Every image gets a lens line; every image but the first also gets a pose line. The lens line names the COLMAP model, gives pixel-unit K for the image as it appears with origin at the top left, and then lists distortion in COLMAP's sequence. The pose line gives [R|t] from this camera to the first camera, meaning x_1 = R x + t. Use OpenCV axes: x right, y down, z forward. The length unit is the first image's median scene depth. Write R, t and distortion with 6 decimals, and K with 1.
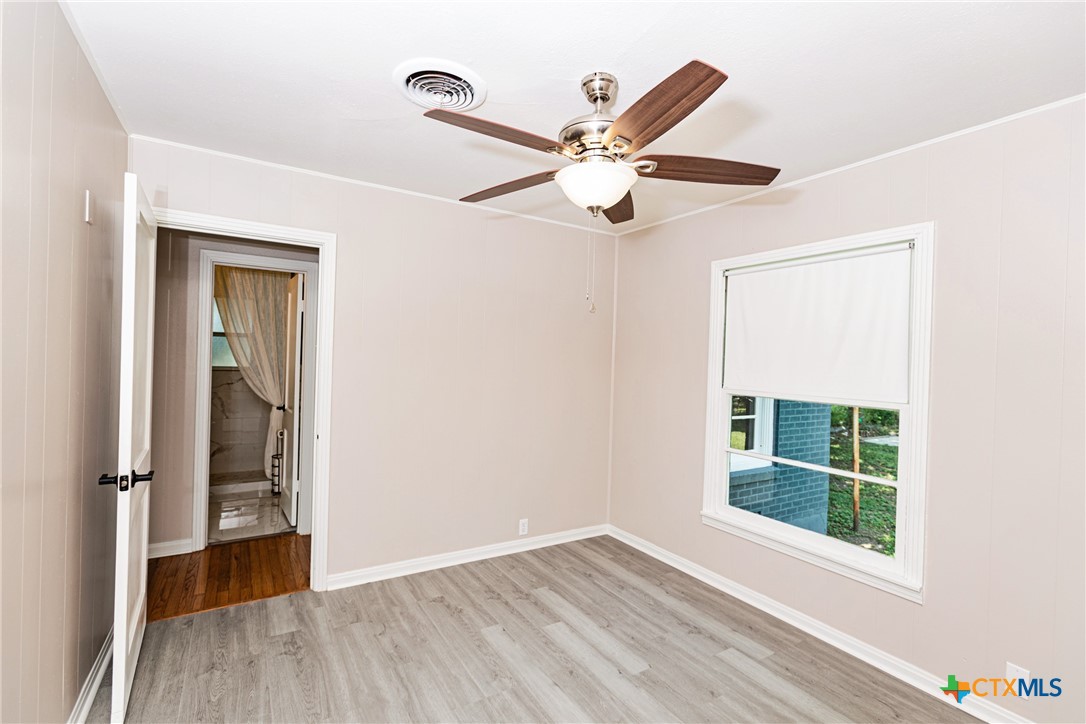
lens RADIAL K [[492.0, 0, 543.0], [0, 492.0, 362.0], [0, 0, 1]] dist [-0.001162, 0.000289]
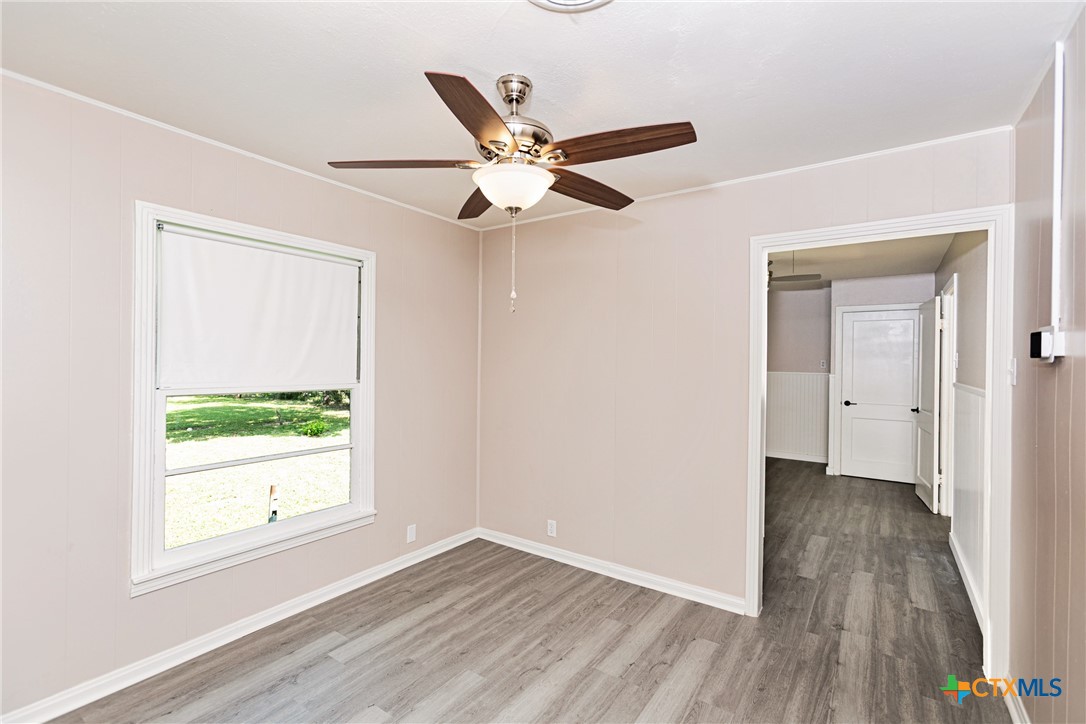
lens RADIAL K [[485.2, 0, 543.0], [0, 485.2, 362.0], [0, 0, 1]] dist [0.001888, 0.000522]
pose [[-0.392755, -0.037969, 0.918859, -0.655790], [-0.017536, 0.999275, 0.033797, -0.025965], [-0.919476, -0.002839, -0.393136, 1.035345]]
